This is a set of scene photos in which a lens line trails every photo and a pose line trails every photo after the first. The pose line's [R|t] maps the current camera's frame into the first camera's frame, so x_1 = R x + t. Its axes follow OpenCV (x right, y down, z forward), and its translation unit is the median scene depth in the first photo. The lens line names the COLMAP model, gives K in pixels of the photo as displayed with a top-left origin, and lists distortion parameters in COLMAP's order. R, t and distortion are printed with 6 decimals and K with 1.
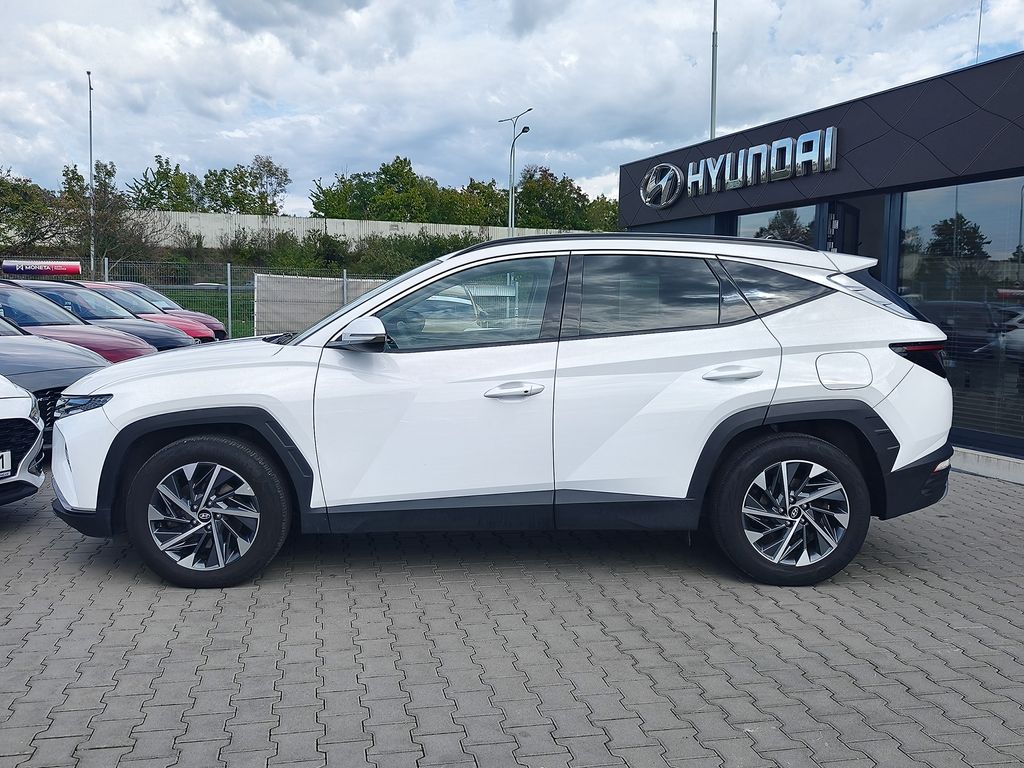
lens RADIAL K [[1029.5, 0, 517.2], [0, 1029.5, 384.6], [0, 0, 1]] dist [0.009930, -0.035296]
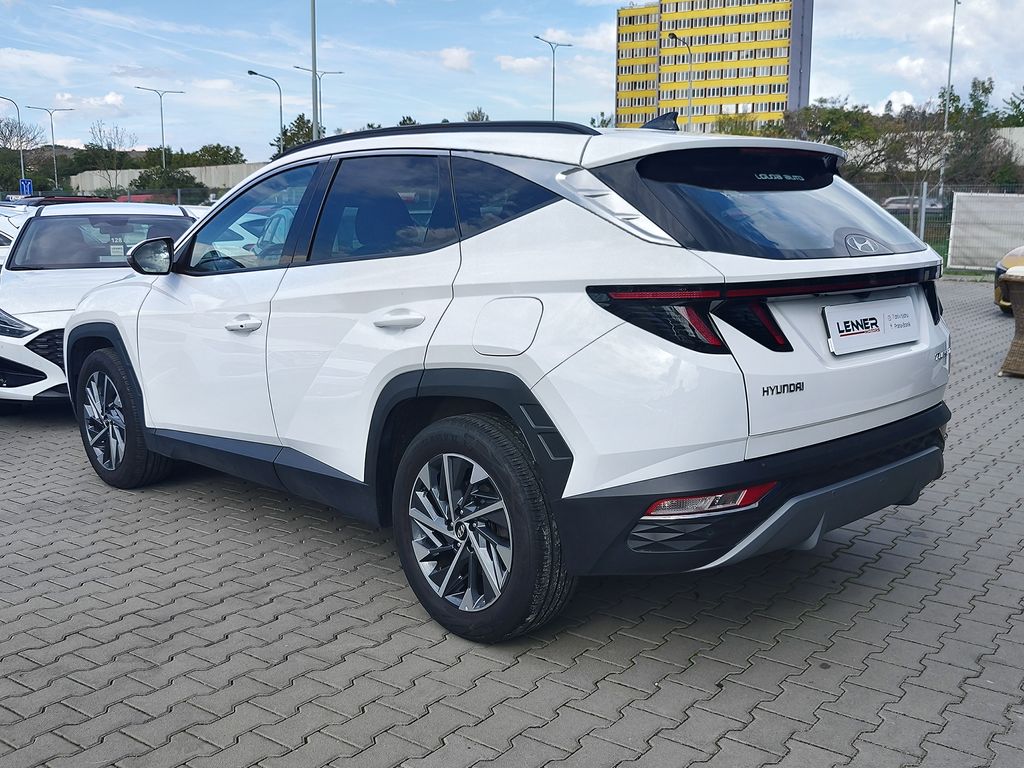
lens RADIAL K [[1029.5, 0, 517.2], [0, 1029.5, 384.6], [0, 0, 1]] dist [0.009930, -0.035296]
pose [[0.684132, 0.107045, -0.721460, 0.772958], [-0.054632, 0.993913, 0.095664, -0.038058], [0.727309, -0.026032, 0.685816, 0.565436]]
